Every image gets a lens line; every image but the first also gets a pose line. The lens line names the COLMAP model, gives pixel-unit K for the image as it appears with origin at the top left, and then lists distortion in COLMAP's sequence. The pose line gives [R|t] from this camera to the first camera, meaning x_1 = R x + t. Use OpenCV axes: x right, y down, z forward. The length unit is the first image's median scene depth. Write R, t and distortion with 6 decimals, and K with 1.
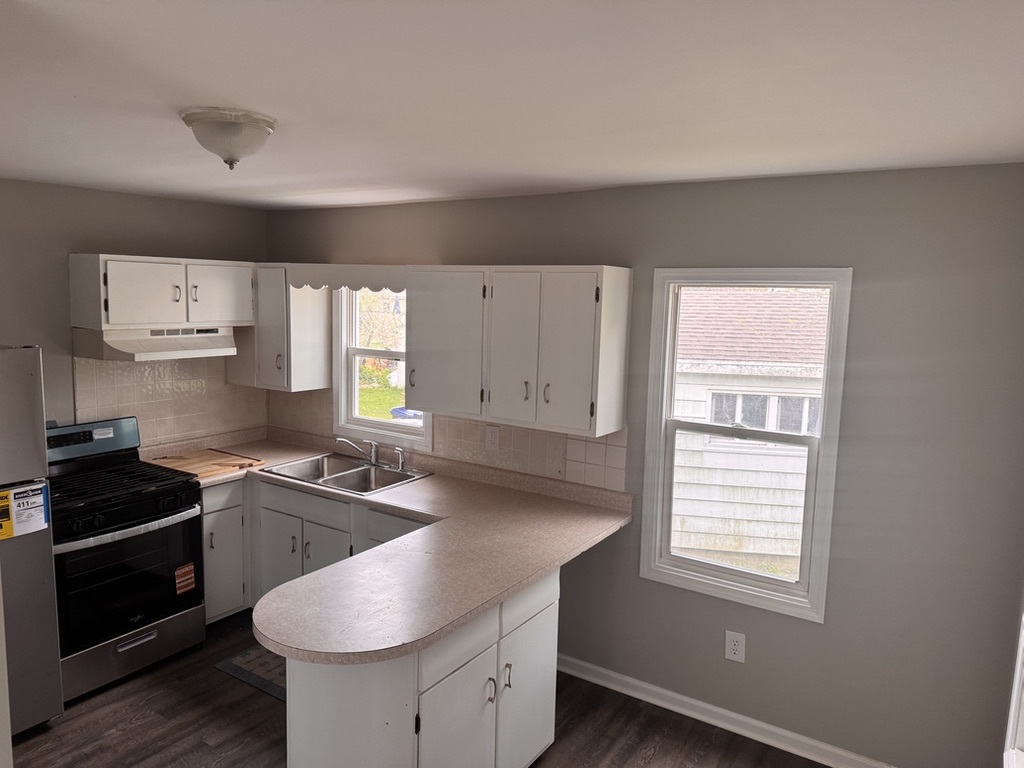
lens RADIAL K [[726.0, 0, 516.8], [0, 726.0, 401.1], [0, 0, 1]] dist [0.016295, -0.005580]
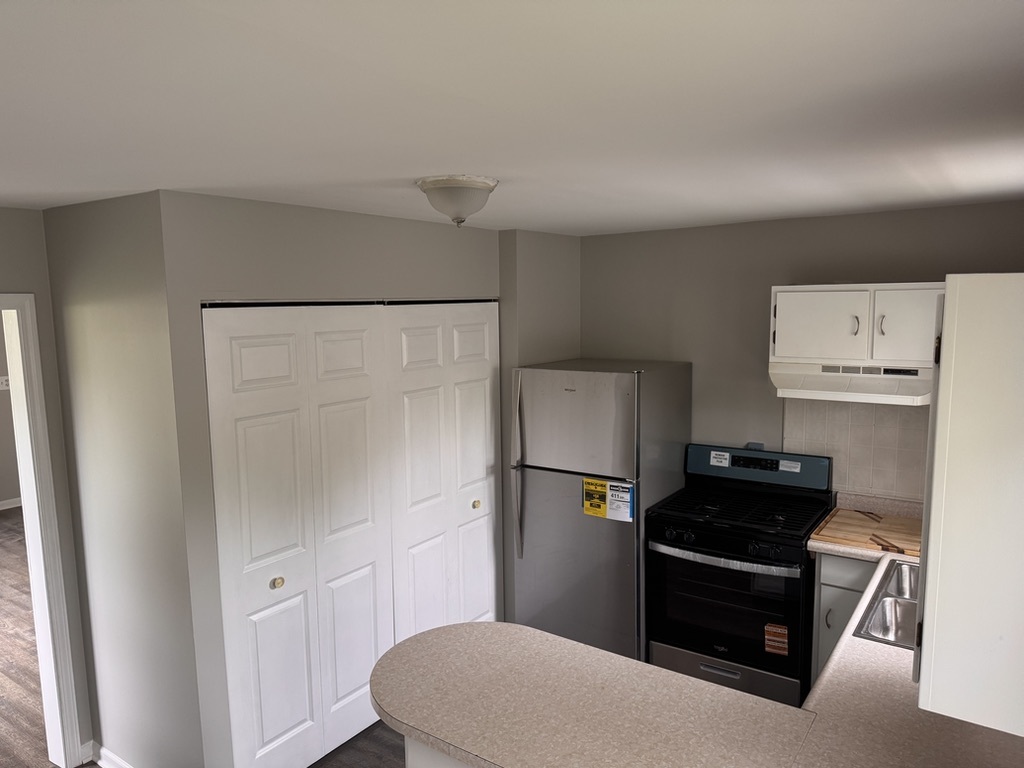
lens RADIAL K [[726.0, 0, 516.8], [0, 726.0, 401.1], [0, 0, 1]] dist [0.016295, -0.005580]
pose [[-0.022811, 0.113067, -0.993326, 0.422937], [-0.142987, 0.983000, 0.115175, -0.106759], [0.989462, 0.144660, -0.006256, 0.654057]]
